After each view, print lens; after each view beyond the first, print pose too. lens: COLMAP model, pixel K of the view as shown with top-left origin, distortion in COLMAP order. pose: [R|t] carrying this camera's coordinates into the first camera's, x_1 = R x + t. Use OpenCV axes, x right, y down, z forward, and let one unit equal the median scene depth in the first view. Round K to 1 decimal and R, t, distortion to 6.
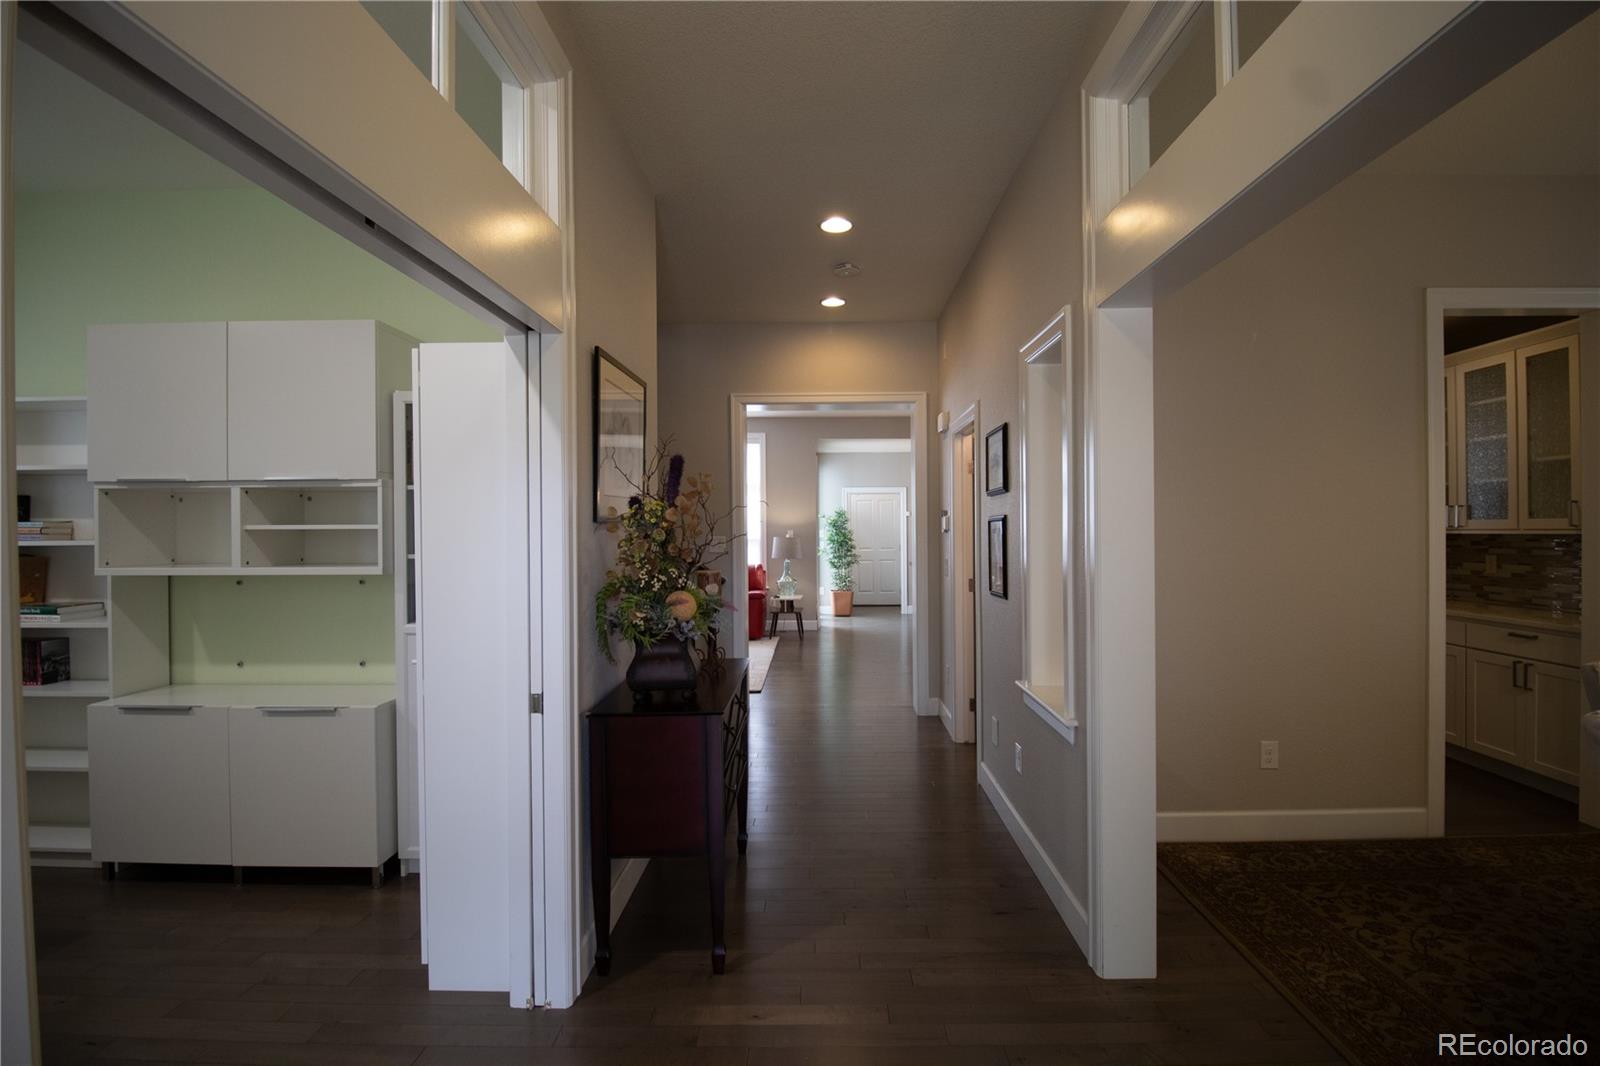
lens RADIAL K [[748.6, 0, 814.9], [0, 748.6, 532.6], [0, 0, 1]] dist [-0.000078, -0.012753]
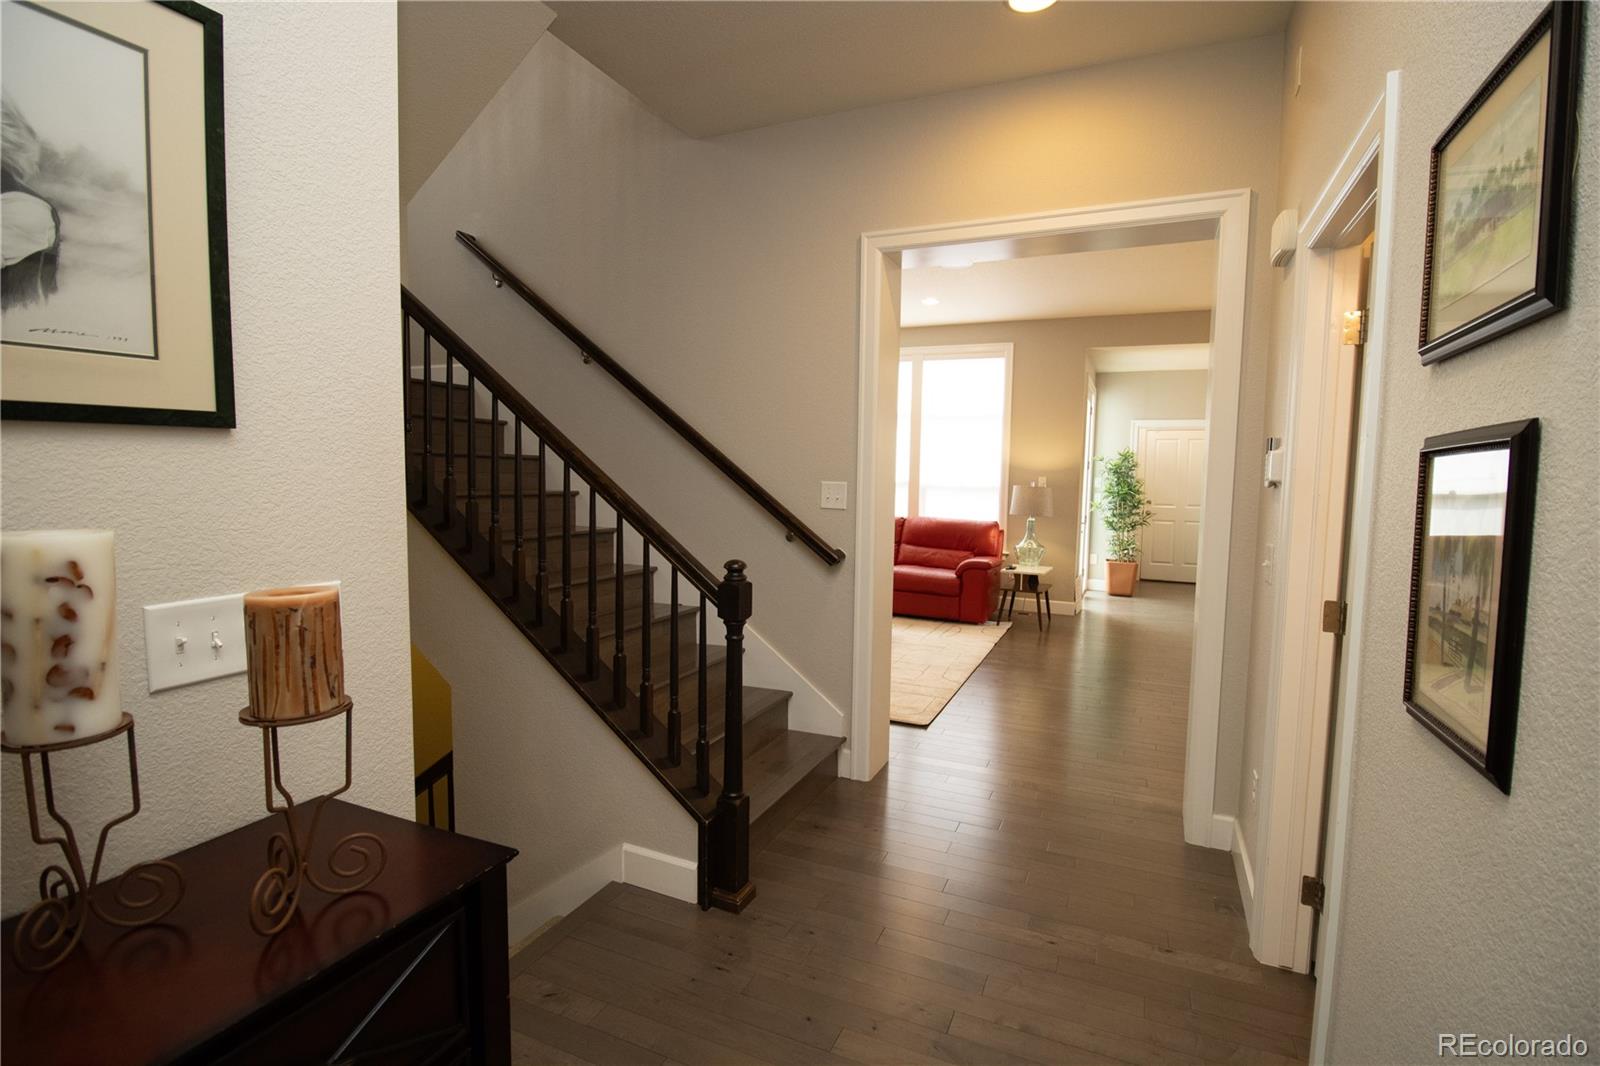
lens RADIAL K [[741.9, 0, 824.0], [0, 741.9, 527.5], [0, 0, 1]] dist [0.002568, -0.009610]
pose [[0.922223, 0.054640, -0.382779, 0.049043], [-0.028581, 0.996890, 0.073441, -0.000881], [0.385602, -0.056789, 0.920916, 0.243253]]
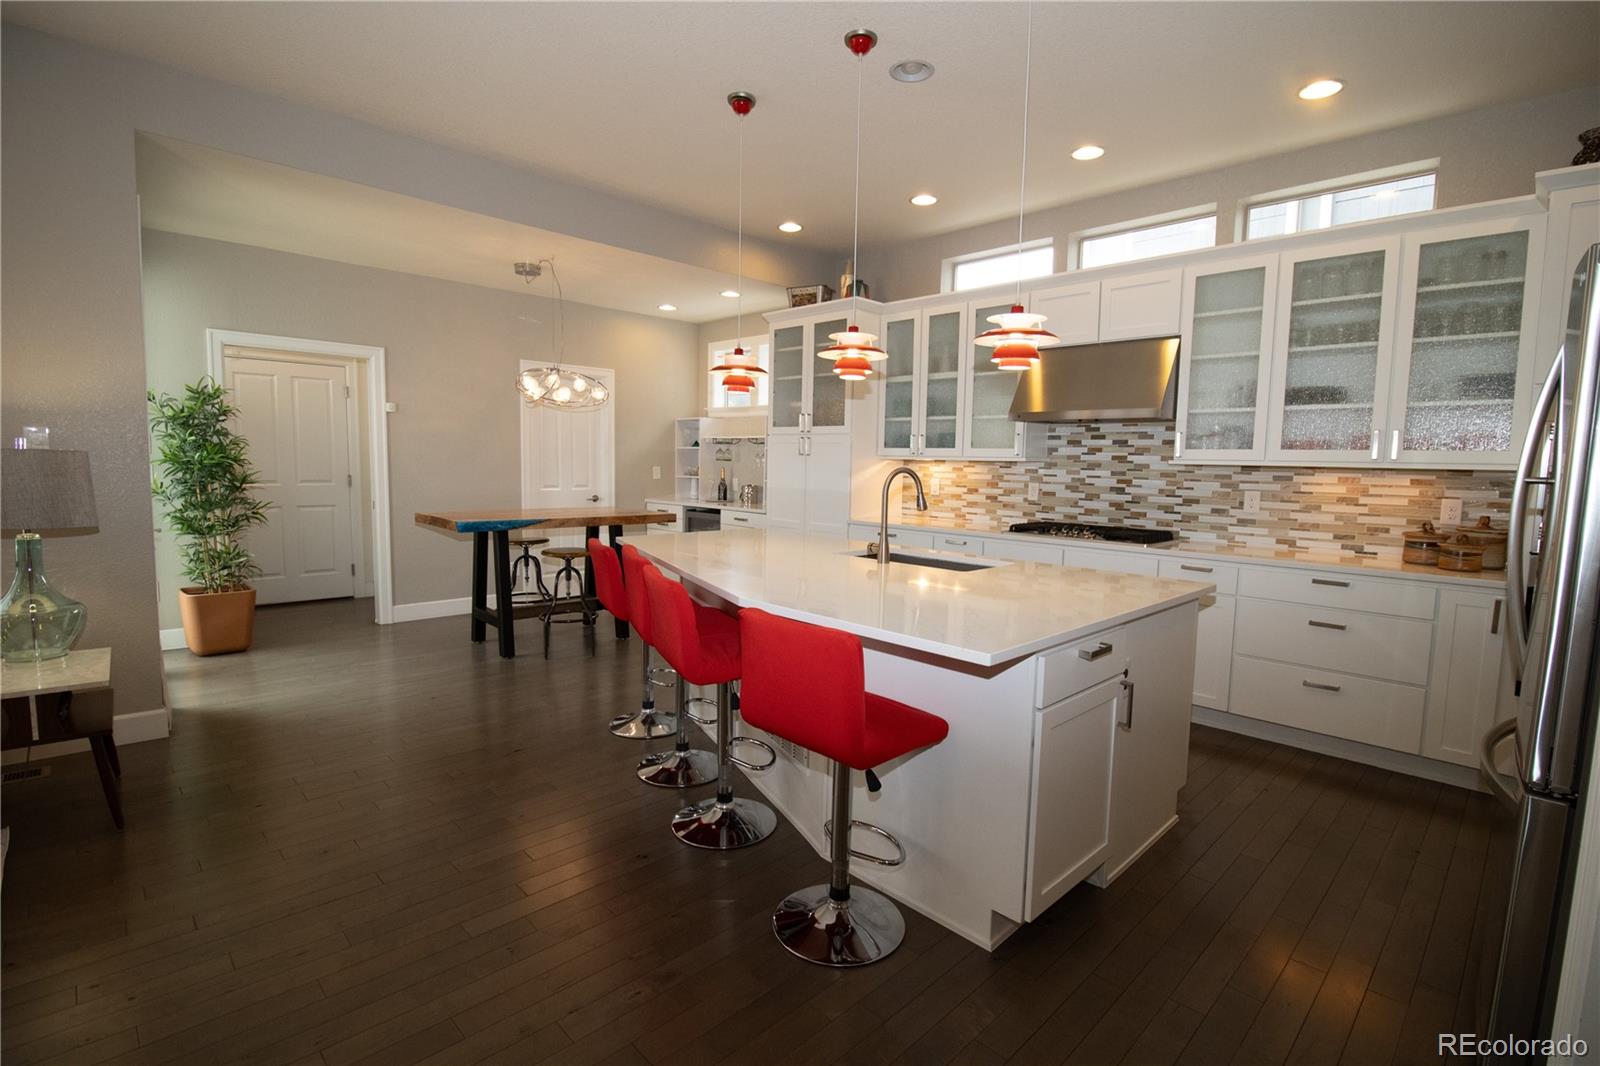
lens RADIAL K [[748.6, 0, 814.9], [0, 748.6, 532.6], [0, 0, 1]] dist [-0.000078, -0.012753]
pose [[0.703938, -0.050775, 0.708444, -0.022081], [-0.018009, 0.995845, 0.089268, 0.007075], [-0.710033, -0.075597, 0.700099, 0.564450]]
